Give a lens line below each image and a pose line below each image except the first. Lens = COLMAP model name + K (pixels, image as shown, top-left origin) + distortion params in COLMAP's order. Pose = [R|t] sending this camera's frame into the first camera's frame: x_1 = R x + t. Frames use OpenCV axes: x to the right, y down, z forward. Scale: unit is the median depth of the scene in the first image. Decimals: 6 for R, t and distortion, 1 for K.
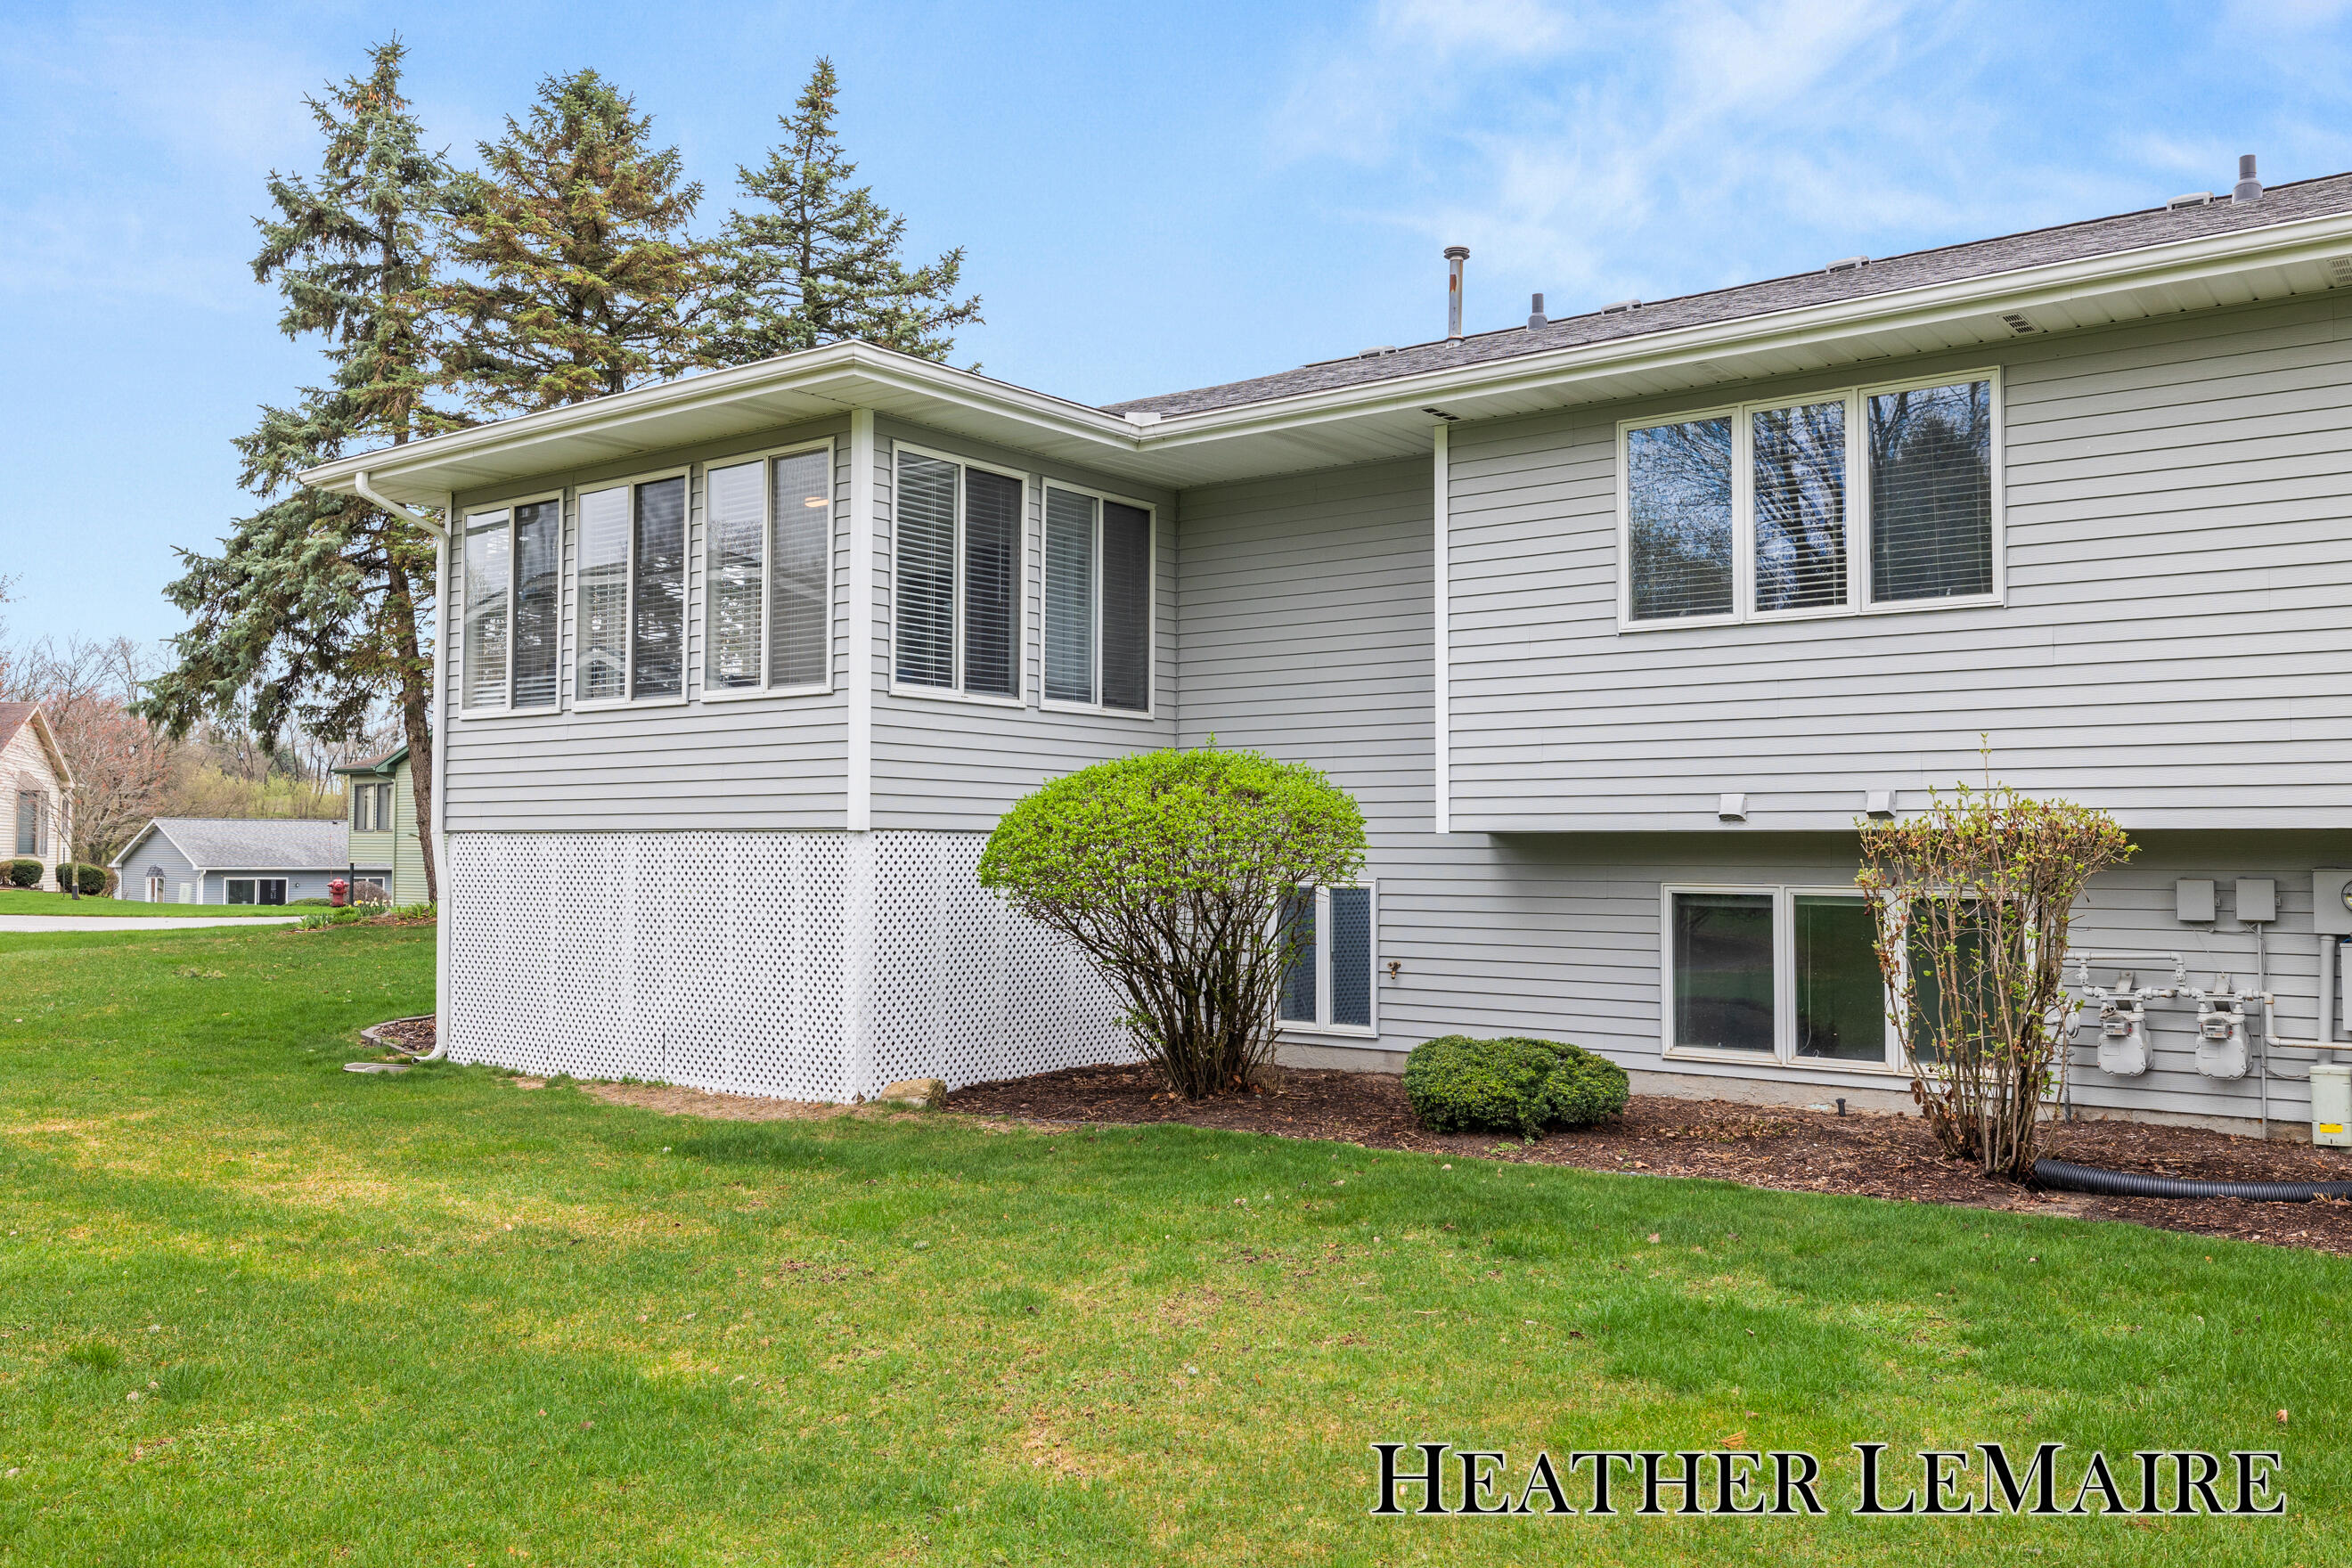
lens RADIAL K [[1817.7, 0, 1176.9], [0, 1817.7, 631.7], [0, 0, 1]] dist [0.005829, 0.001662]
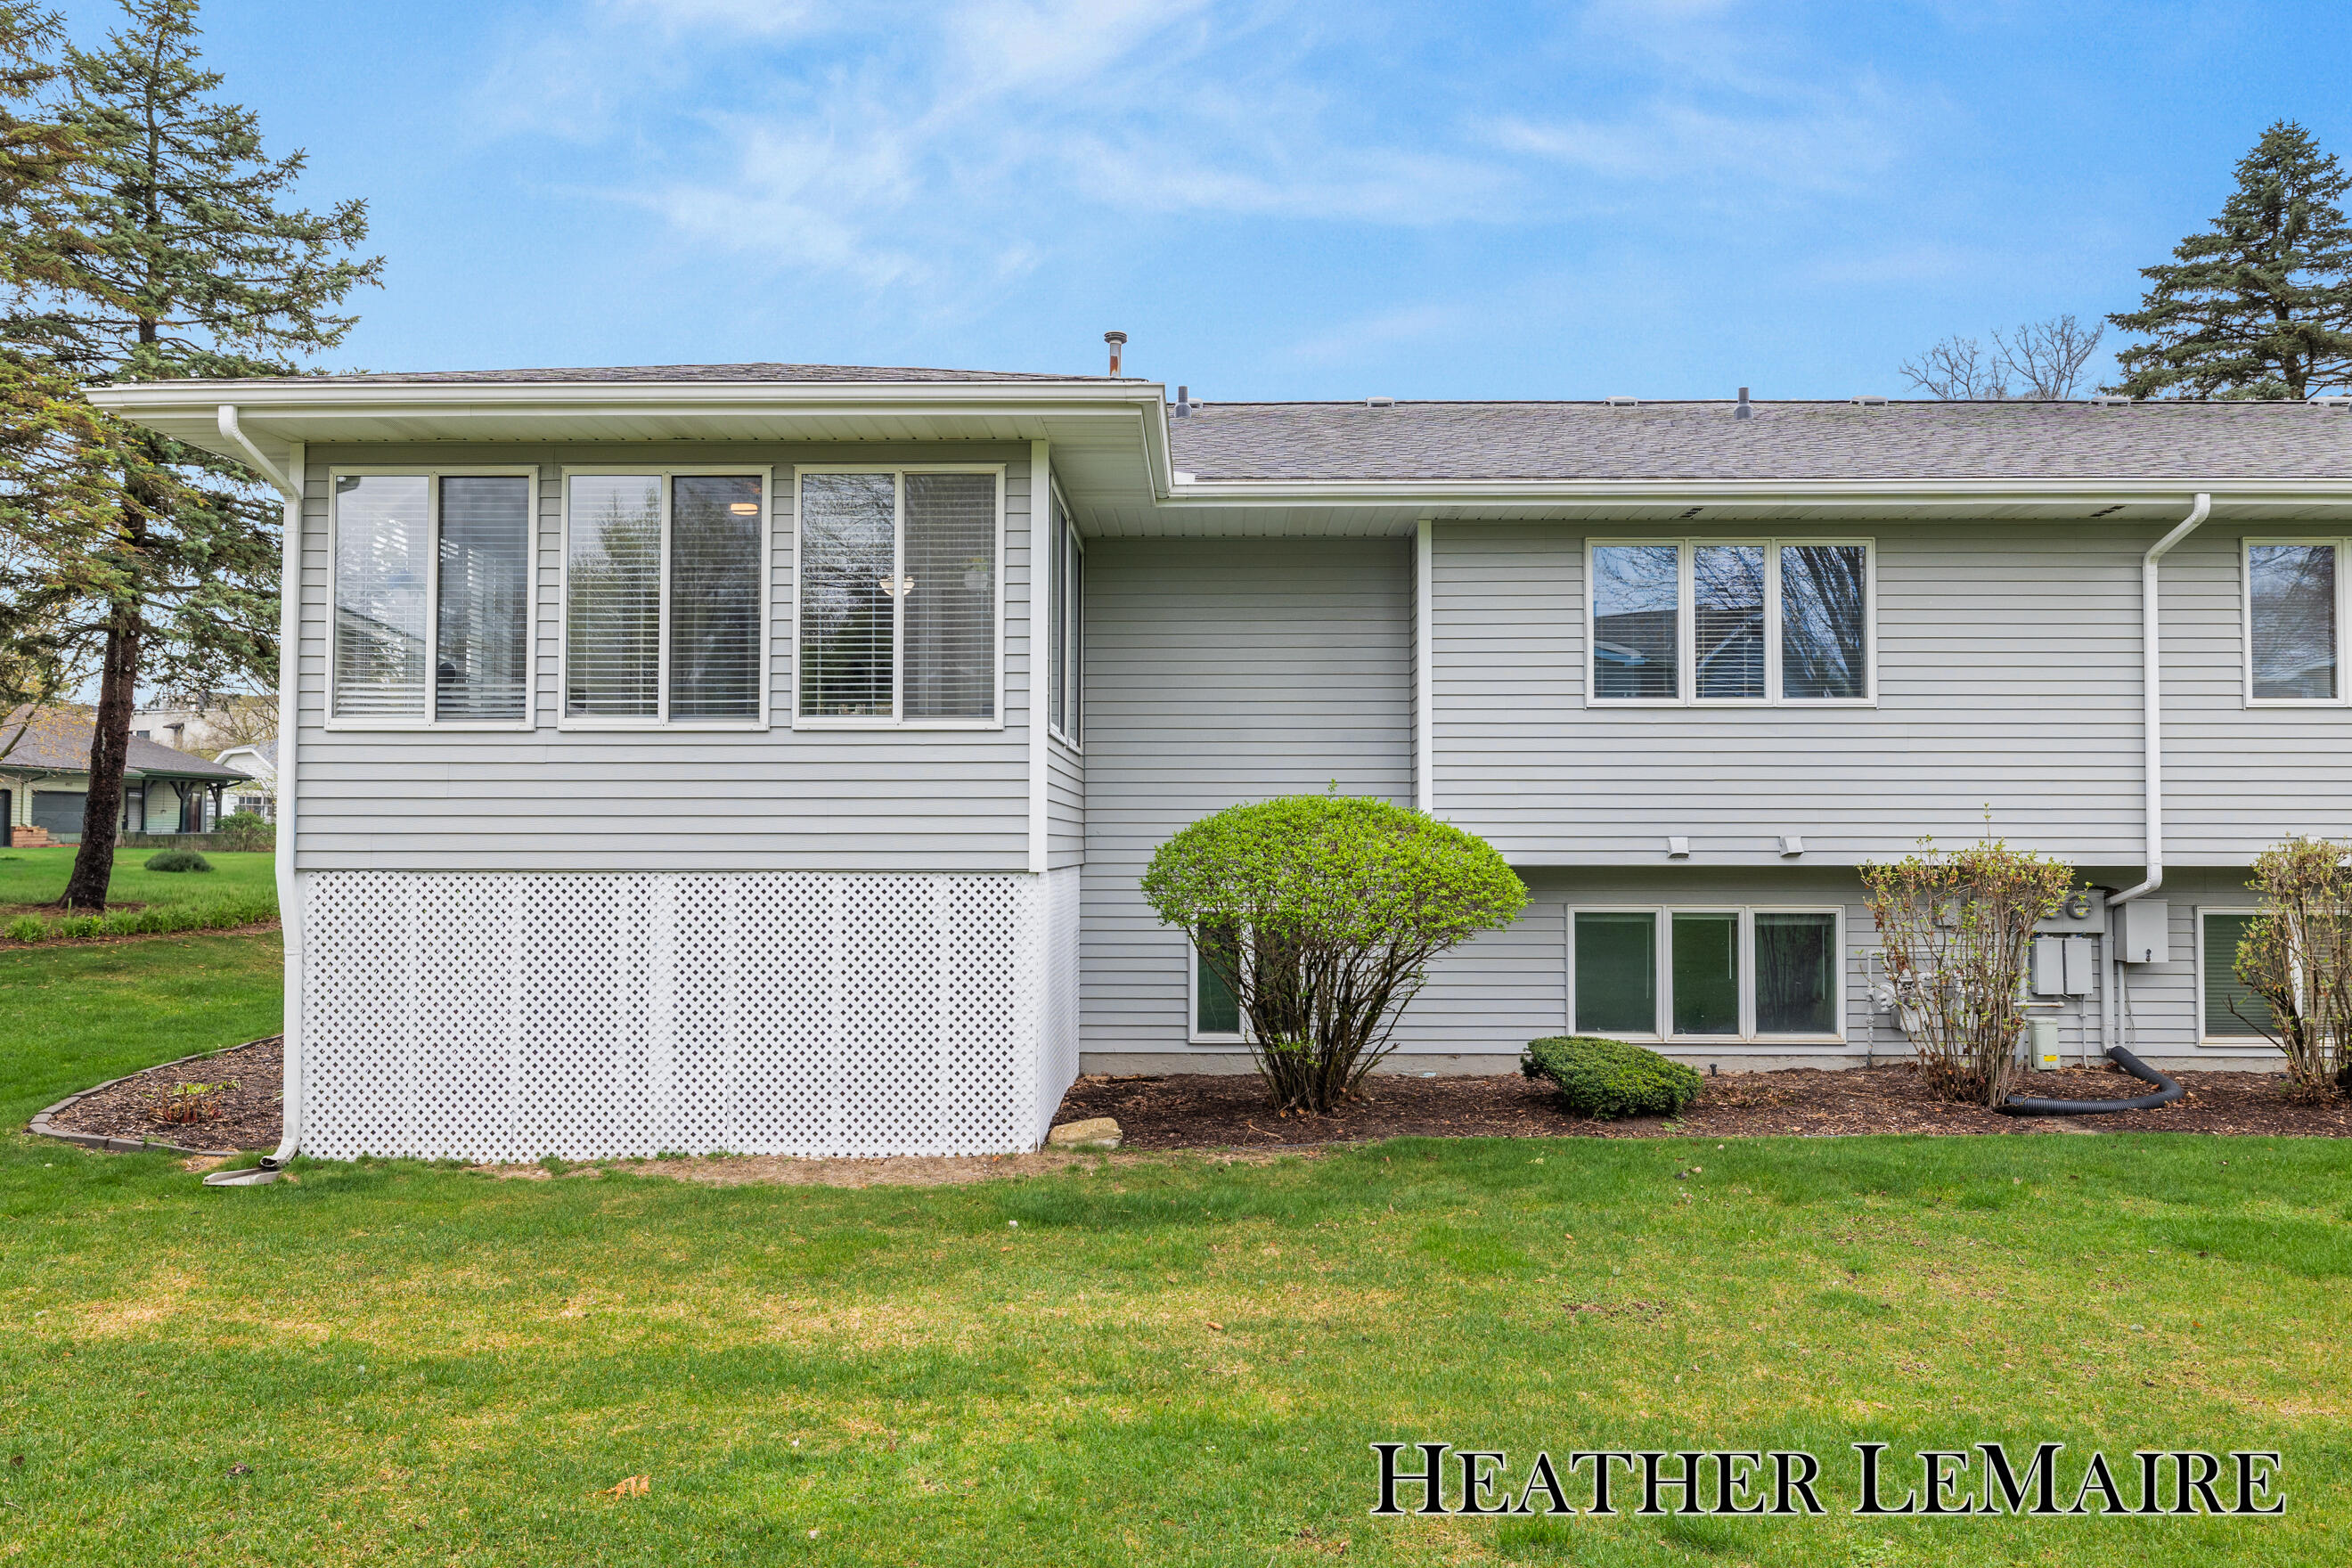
lens RADIAL K [[1628.3, 0, 1175.7], [0, 1628.3, 672.5], [0, 0, 1]] dist [-0.005292, 0.000101]
pose [[0.811225, 0.058370, 0.581813, -0.607124], [-0.067597, 0.997696, -0.005842, 0.002482], [-0.580814, -0.034589, 0.813301, 0.241303]]
